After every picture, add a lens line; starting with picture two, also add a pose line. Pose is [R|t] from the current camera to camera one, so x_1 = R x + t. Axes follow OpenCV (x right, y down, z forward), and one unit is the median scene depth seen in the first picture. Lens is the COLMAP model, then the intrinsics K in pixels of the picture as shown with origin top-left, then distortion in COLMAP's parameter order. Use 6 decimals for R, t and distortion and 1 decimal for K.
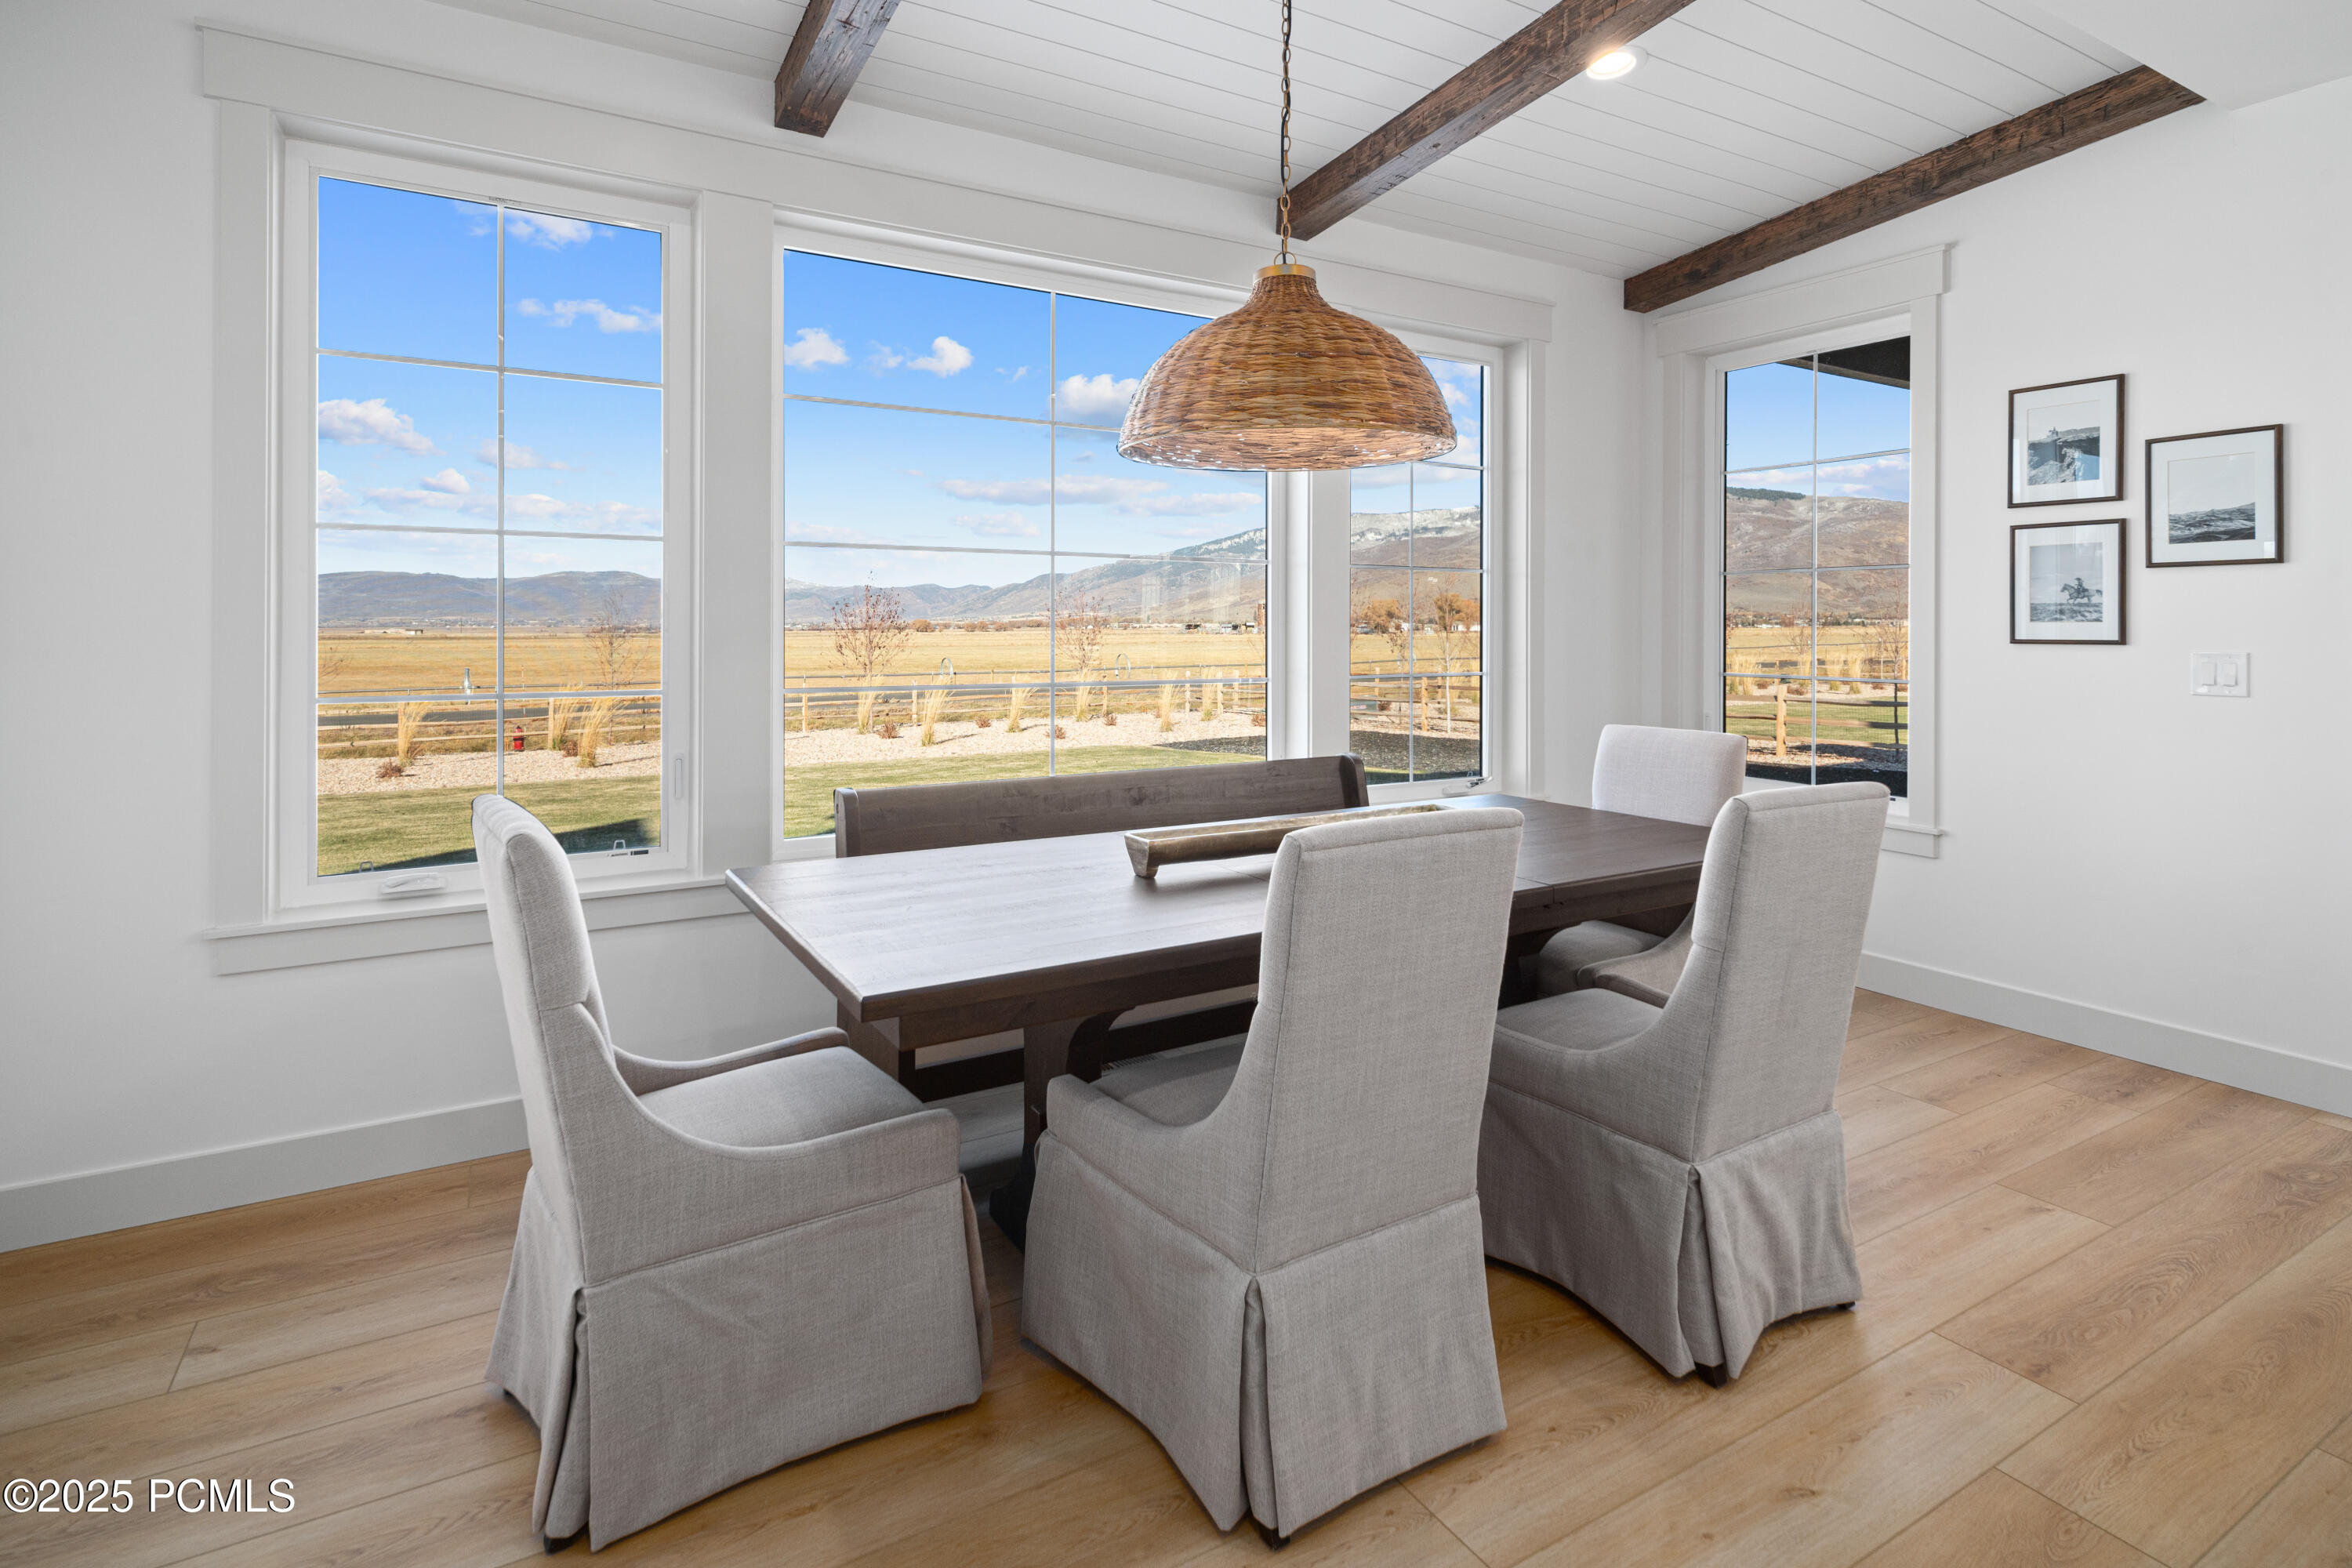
lens RADIAL K [[1158.3, 0, 1174.8], [0, 1158.3, 624.0], [0, 0, 1]] dist [0.004357, -0.000076]
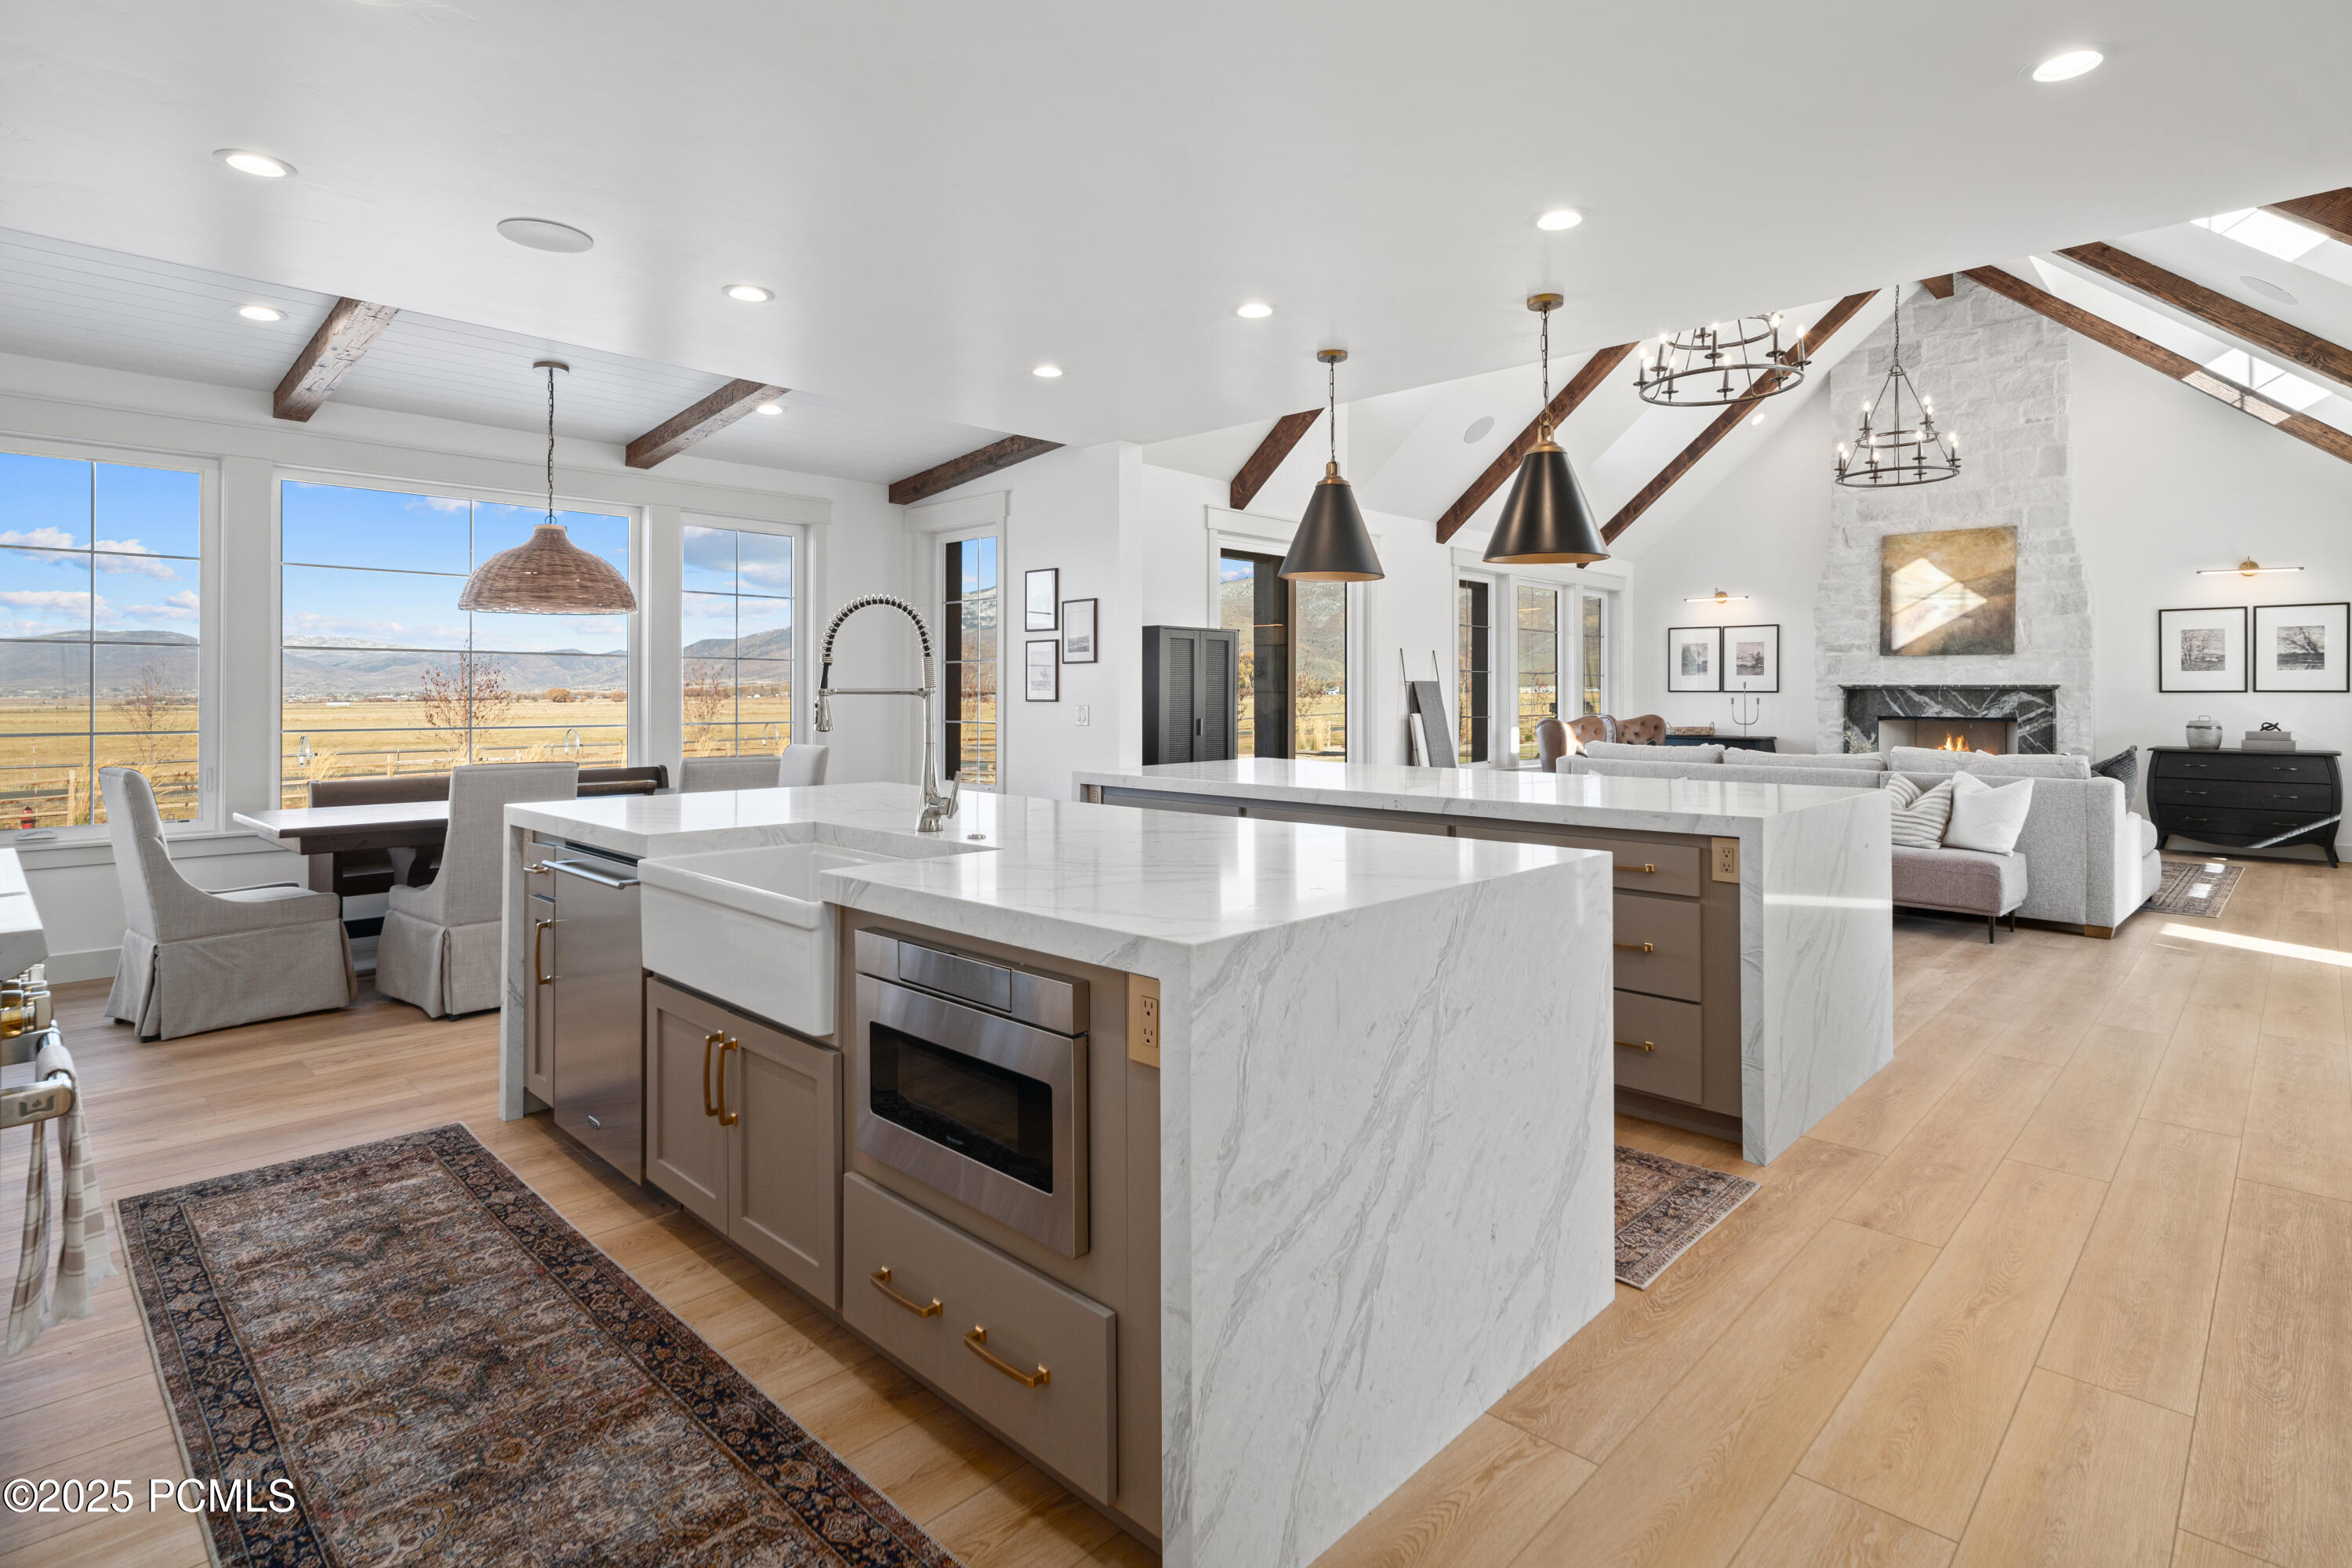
lens RADIAL K [[1172.5, 0, 1173.6], [0, 1172.5, 686.9], [0, 0, 1]] dist [0.004603, -0.000349]
pose [[0.964981, -0.001768, 0.262314, 0.534183], [0.002888, 0.999988, -0.003882, 0.000725], [-0.262304, 0.004504, 0.964975, -1.148131]]
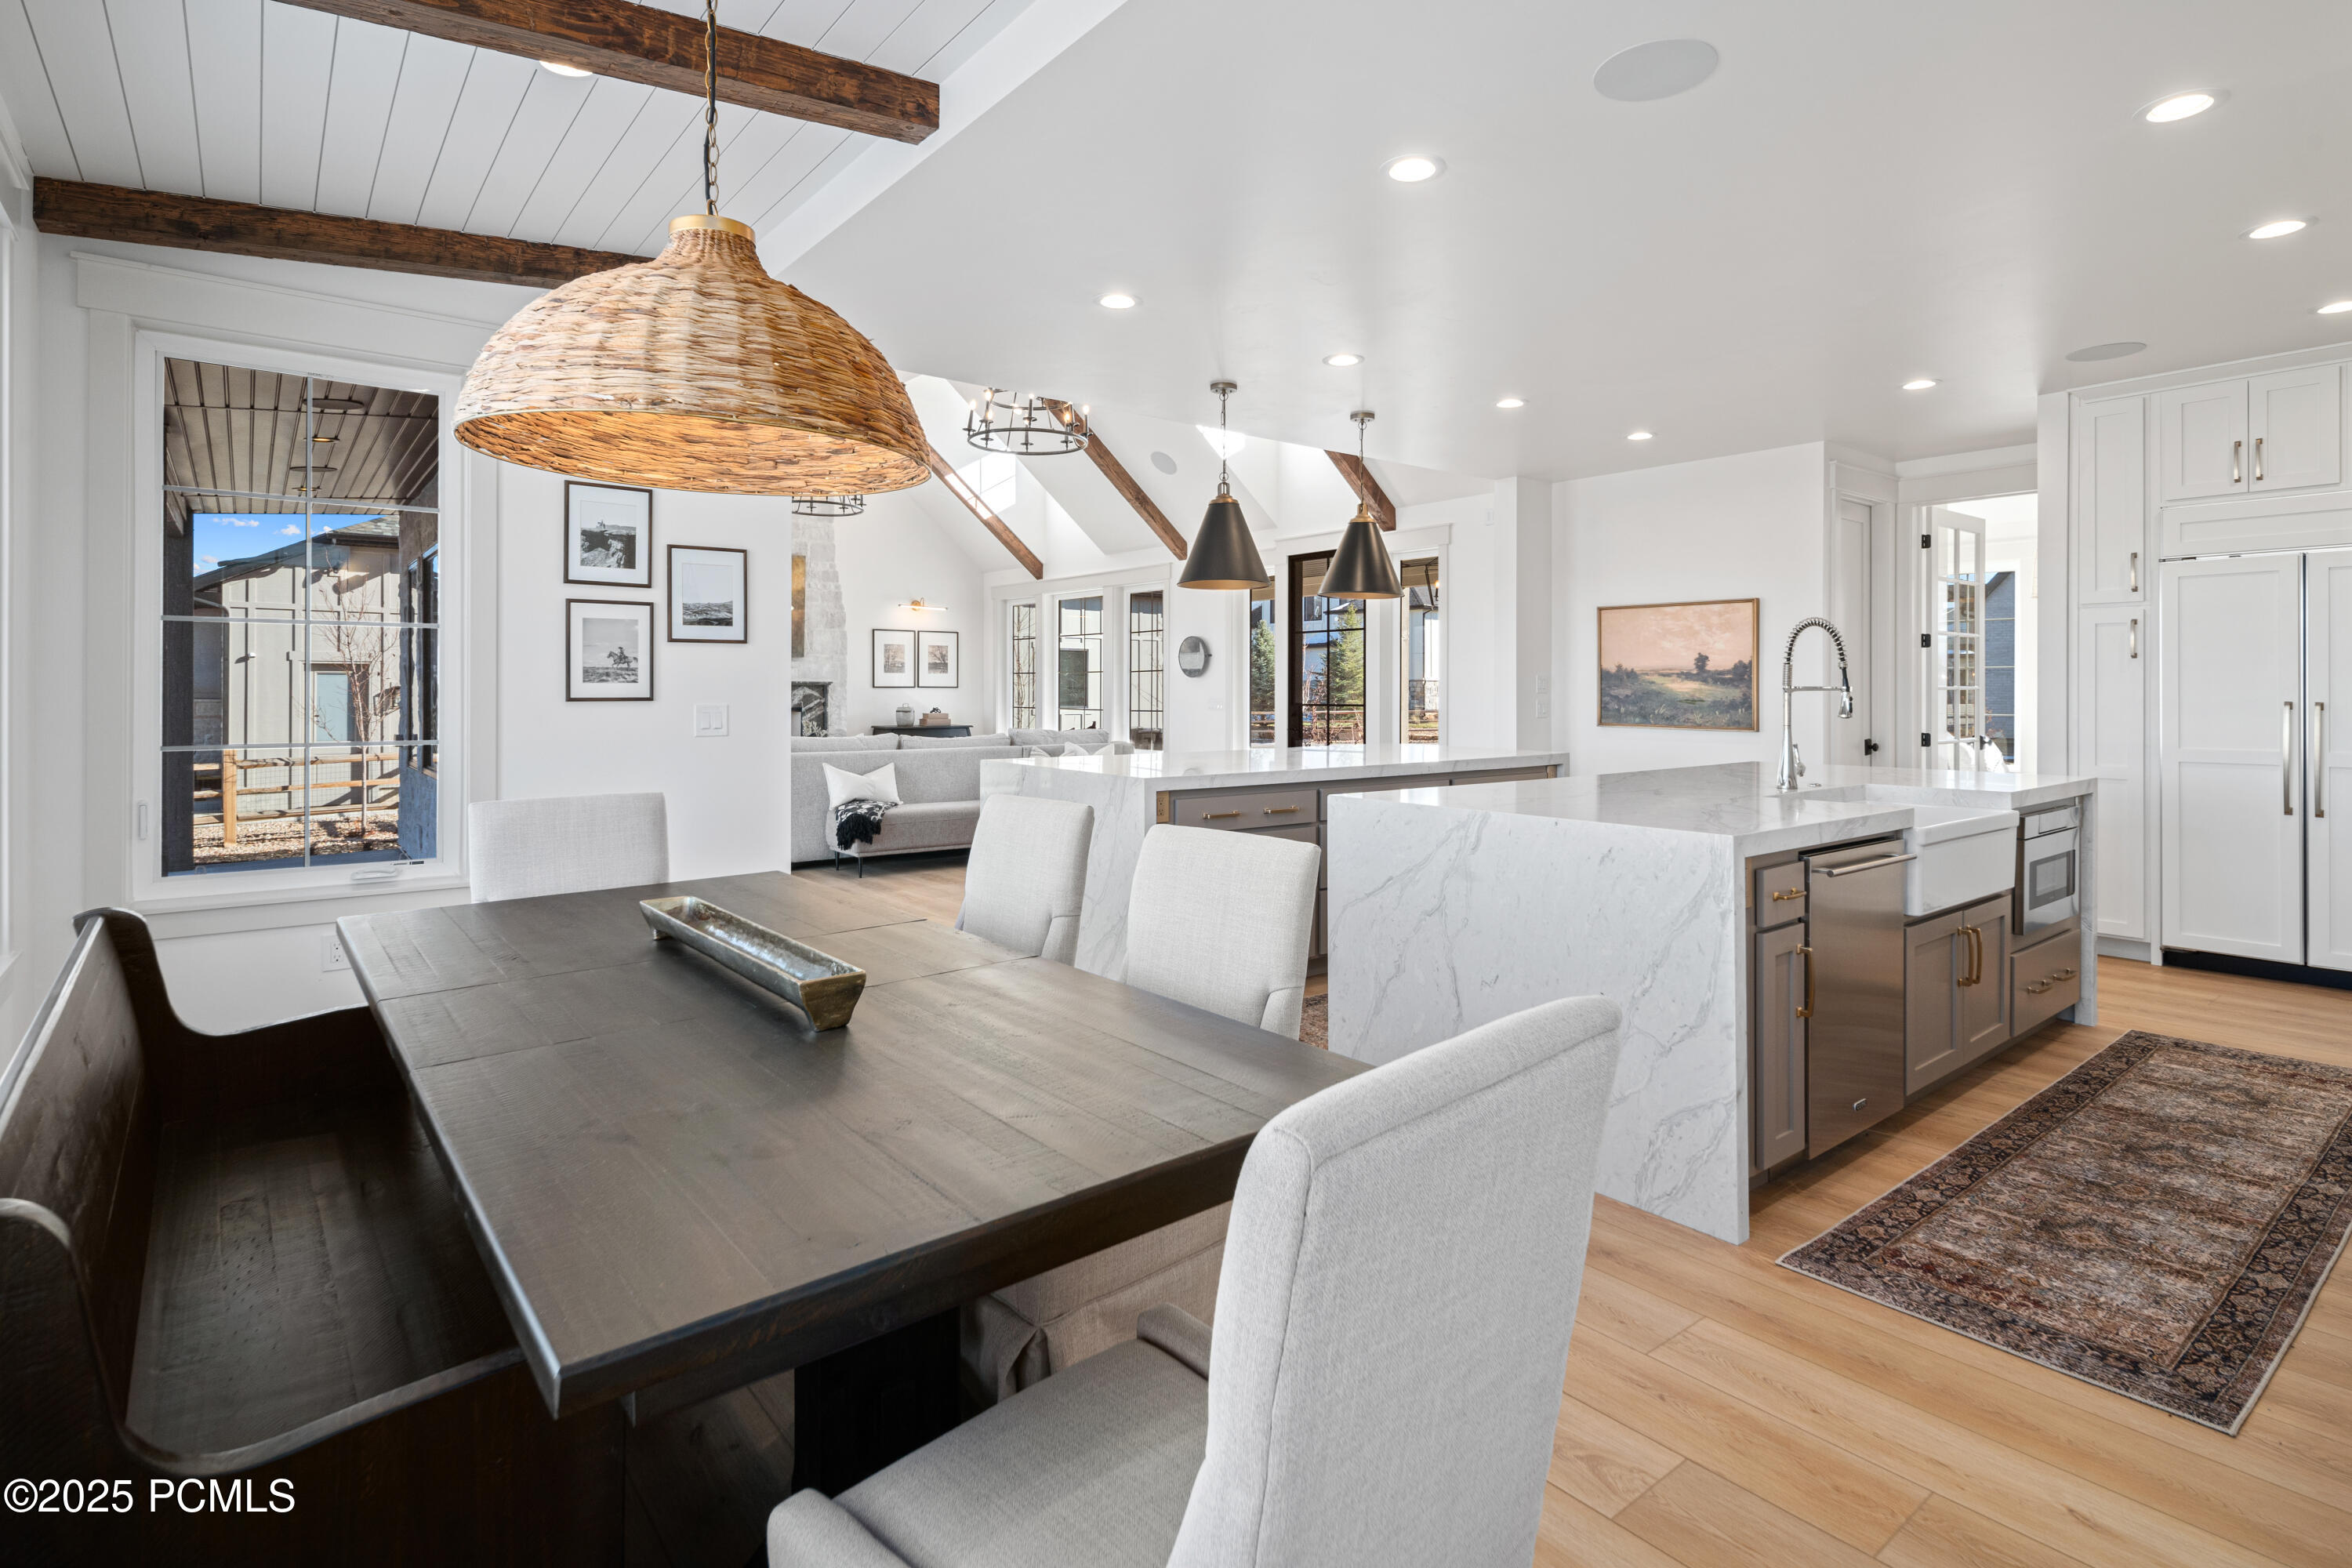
lens RADIAL K [[1166.7, 0, 1171.3], [0, 1166.7, 699.1], [0, 0, 1]] dist [0.001174, -0.000294]
pose [[-0.136313, -0.011939, 0.990594, -0.605972], [-0.003084, 0.999928, 0.011627, -0.000863], [-0.990661, -0.001470, -0.136340, 0.679736]]
